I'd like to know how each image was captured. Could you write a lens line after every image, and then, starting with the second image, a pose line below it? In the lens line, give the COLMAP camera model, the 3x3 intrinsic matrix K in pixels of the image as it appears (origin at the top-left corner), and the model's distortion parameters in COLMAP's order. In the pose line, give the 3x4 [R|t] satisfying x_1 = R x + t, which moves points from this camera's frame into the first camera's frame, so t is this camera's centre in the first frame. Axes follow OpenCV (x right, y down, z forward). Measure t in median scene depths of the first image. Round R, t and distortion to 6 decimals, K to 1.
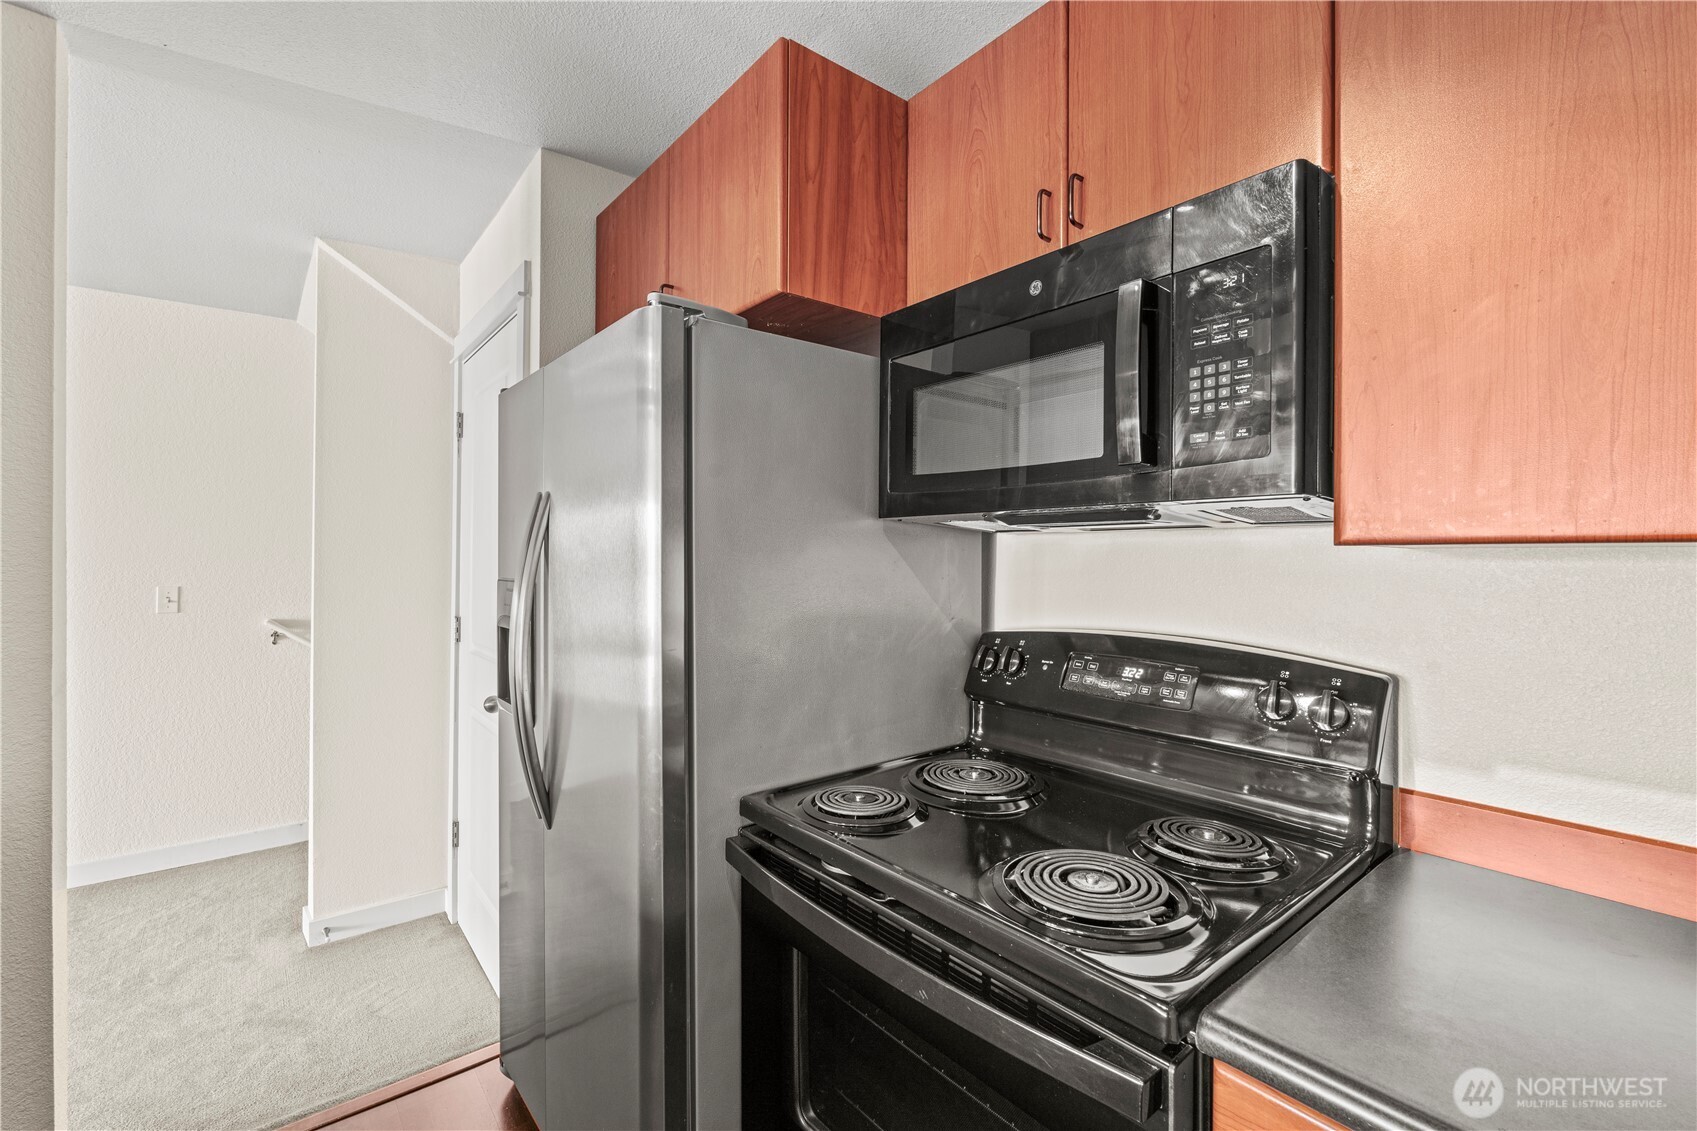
lens RADIAL K [[735.8, 0, 846.9], [0, 735.8, 558.1], [0, 0, 1]] dist [-0.003919, 0.000182]
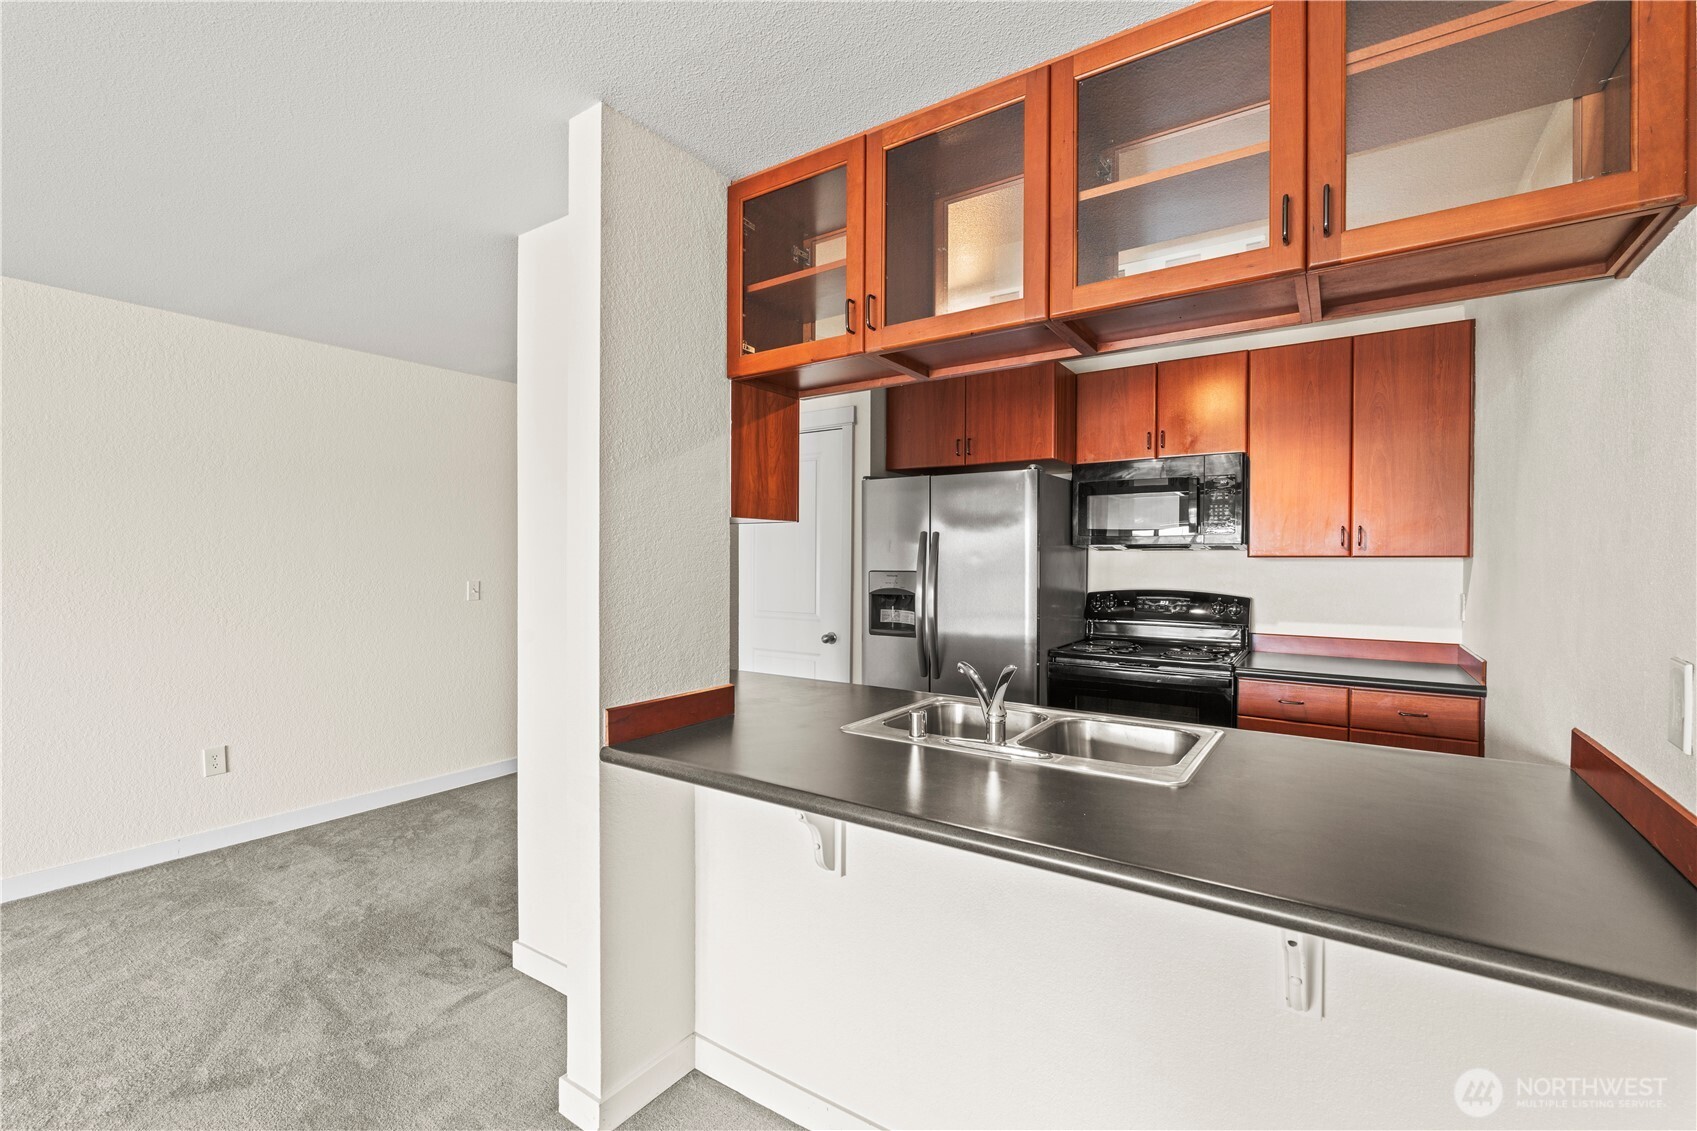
lens RADIAL K [[741.7, 0, 848.5], [0, 741.7, 565.5], [0, 0, 1]] dist [-0.000126, 0.000025]
pose [[0.954364, -0.001111, 0.298643, -1.906982], [-0.000832, 0.999979, 0.006379, 0.000294], [-0.298644, -0.006336, 0.954343, -1.572992]]
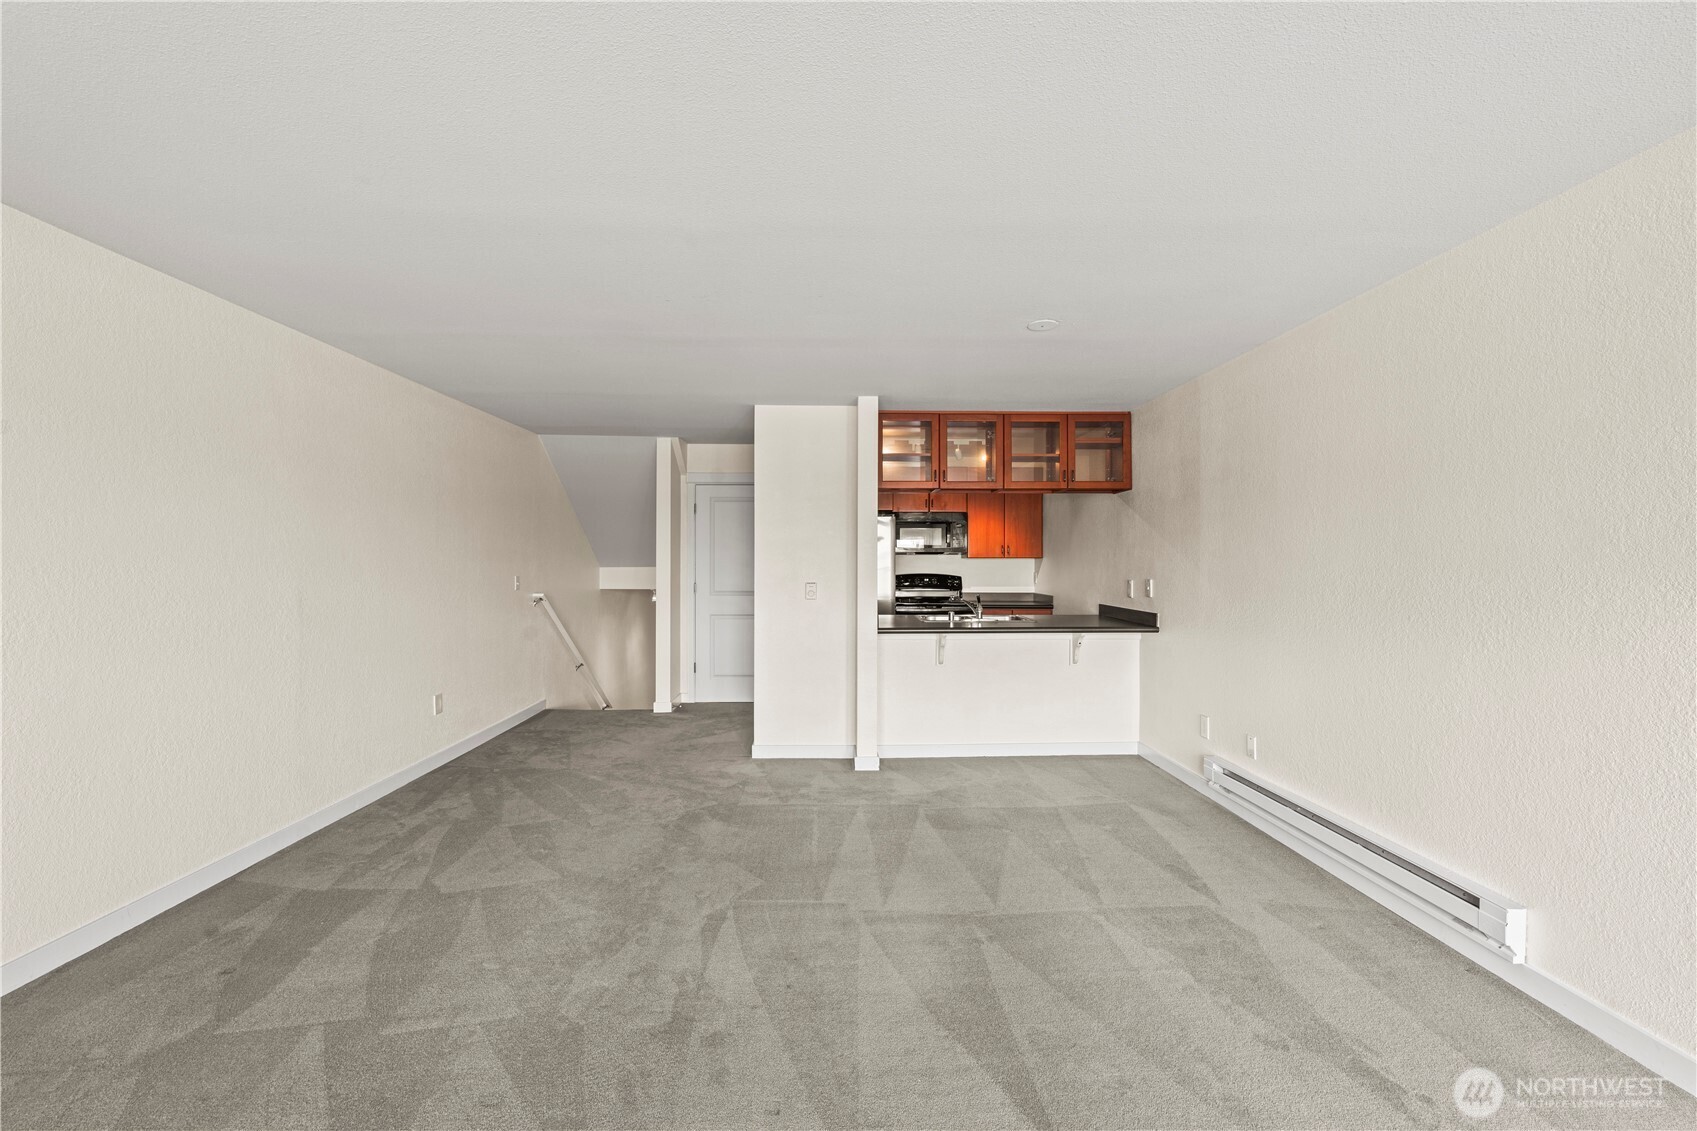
lens RADIAL K [[735.8, 0, 846.9], [0, 735.8, 558.1], [0, 0, 1]] dist [-0.003919, 0.000182]
pose [[0.603057, -0.001040, 0.797697, -5.568941], [0.003723, 0.999992, -0.001510, -0.008563], [-0.797689, 0.003880, 0.603056, -2.391933]]
